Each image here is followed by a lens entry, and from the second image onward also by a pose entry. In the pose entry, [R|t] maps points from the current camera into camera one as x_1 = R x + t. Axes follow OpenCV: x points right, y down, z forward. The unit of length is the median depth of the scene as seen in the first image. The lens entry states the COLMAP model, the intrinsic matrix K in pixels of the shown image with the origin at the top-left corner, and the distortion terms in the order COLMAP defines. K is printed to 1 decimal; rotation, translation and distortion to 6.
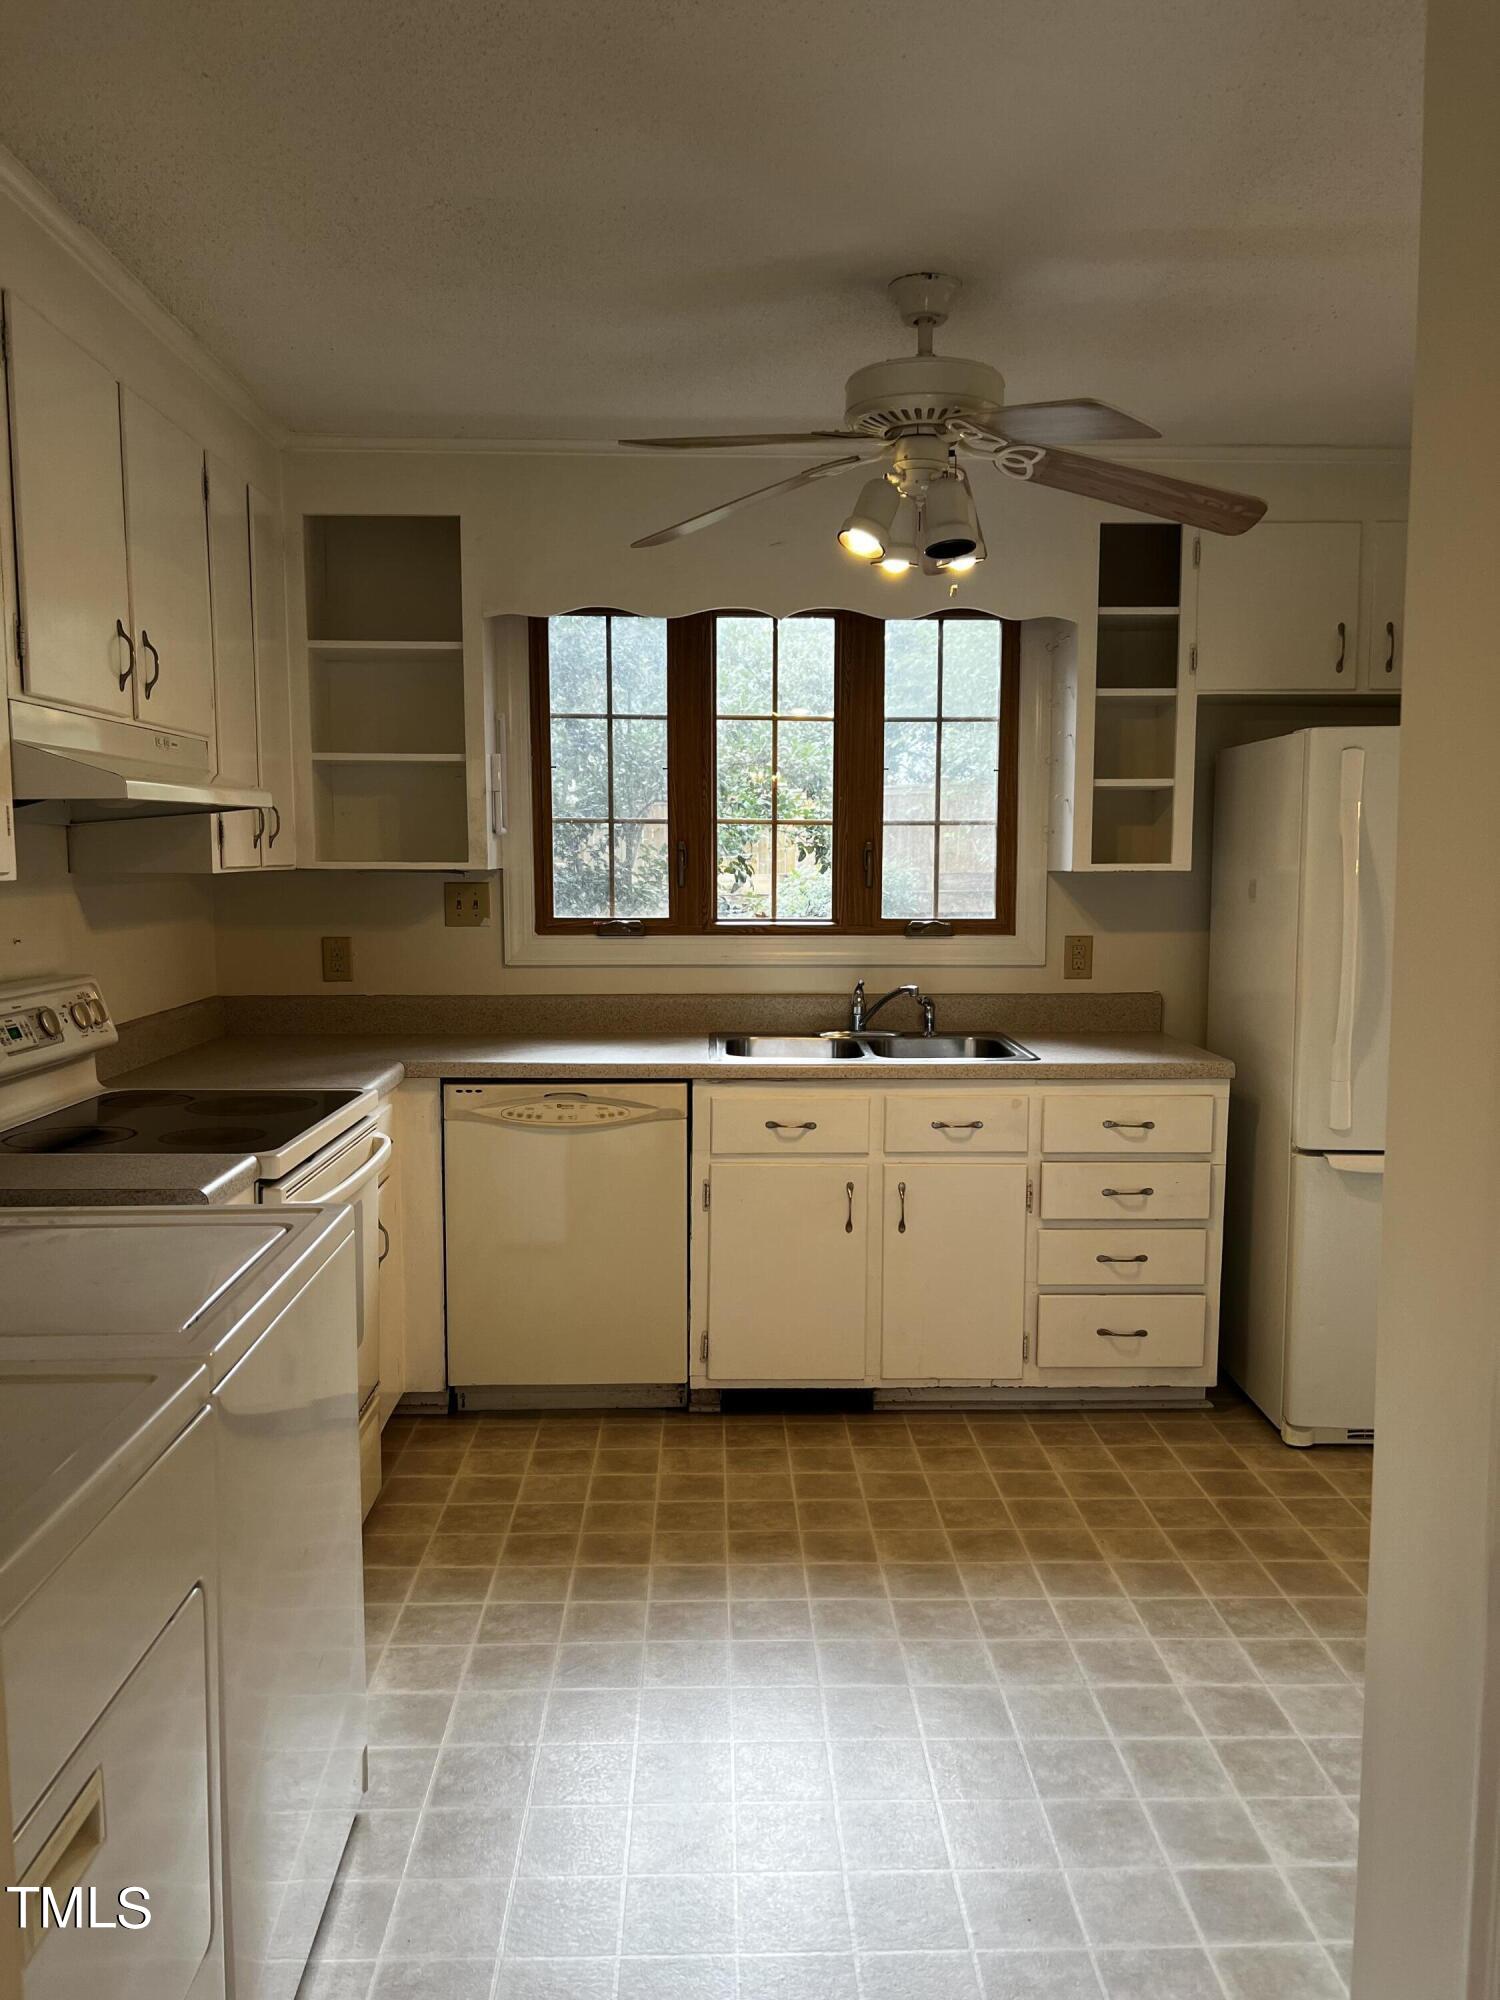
lens RADIAL K [[1521.4, 0, 752.9], [0, 1521.4, 1012.5], [0, 0, 1]] dist [0.049347, -0.065845]
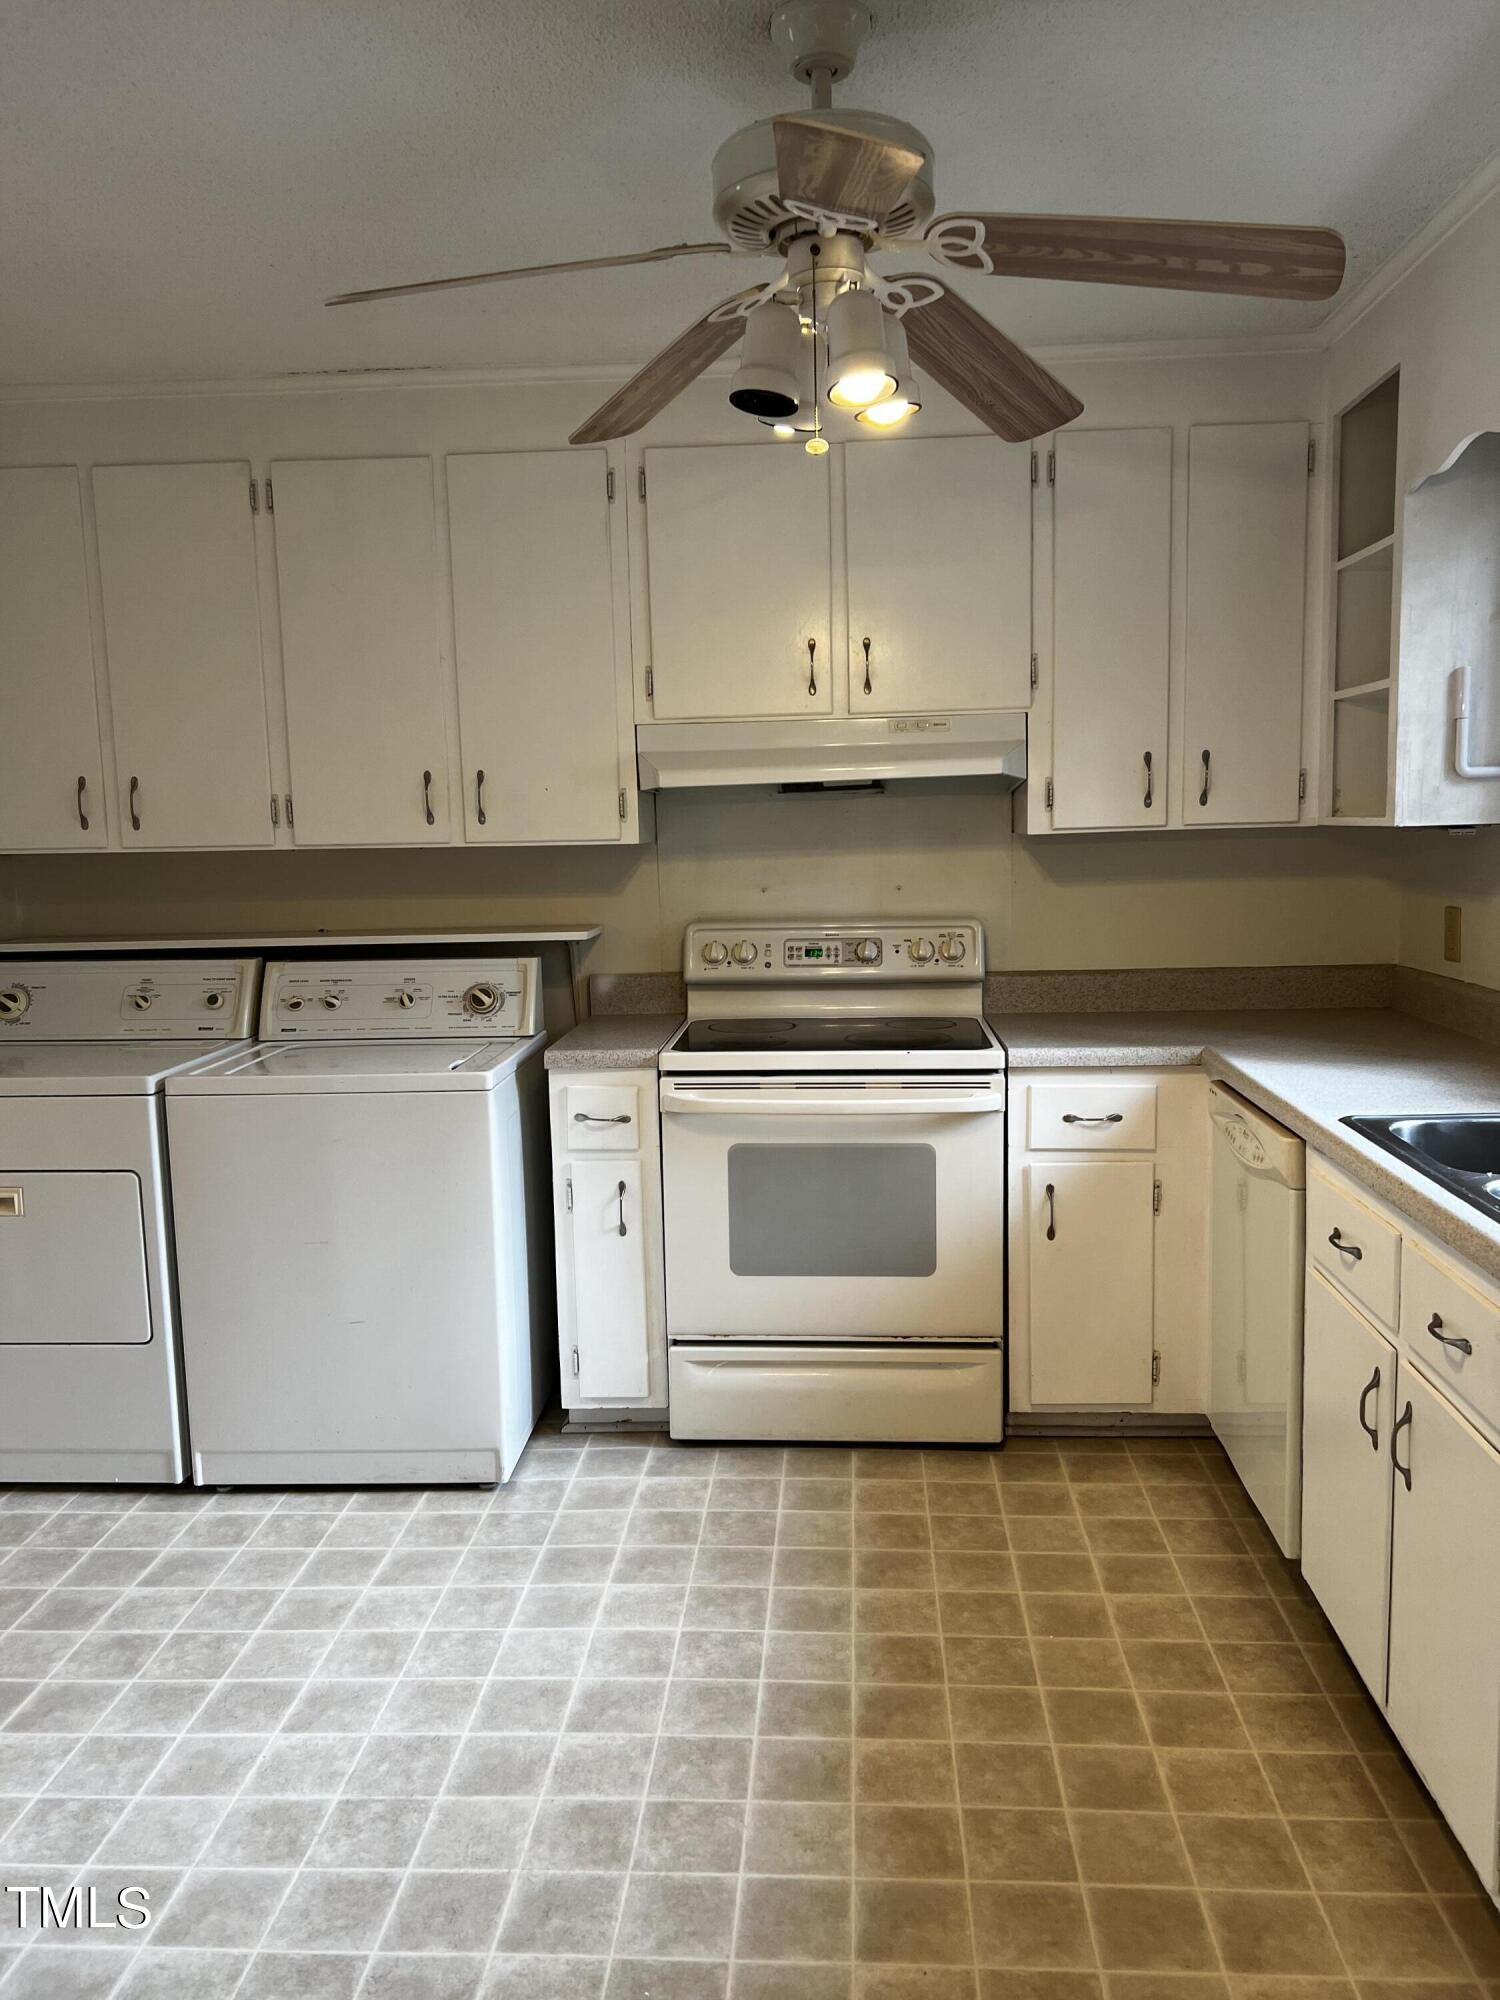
lens RADIAL K [[1521.4, 0, 764.9], [0, 1521.4, 989.7], [0, 0, 1]] dist [0.049347, -0.065845]
pose [[-0.100272, 0.107265, -0.989161, 0.834801], [-0.078459, 0.990223, 0.115334, -0.102485], [0.991862, 0.089173, -0.090876, 1.022746]]
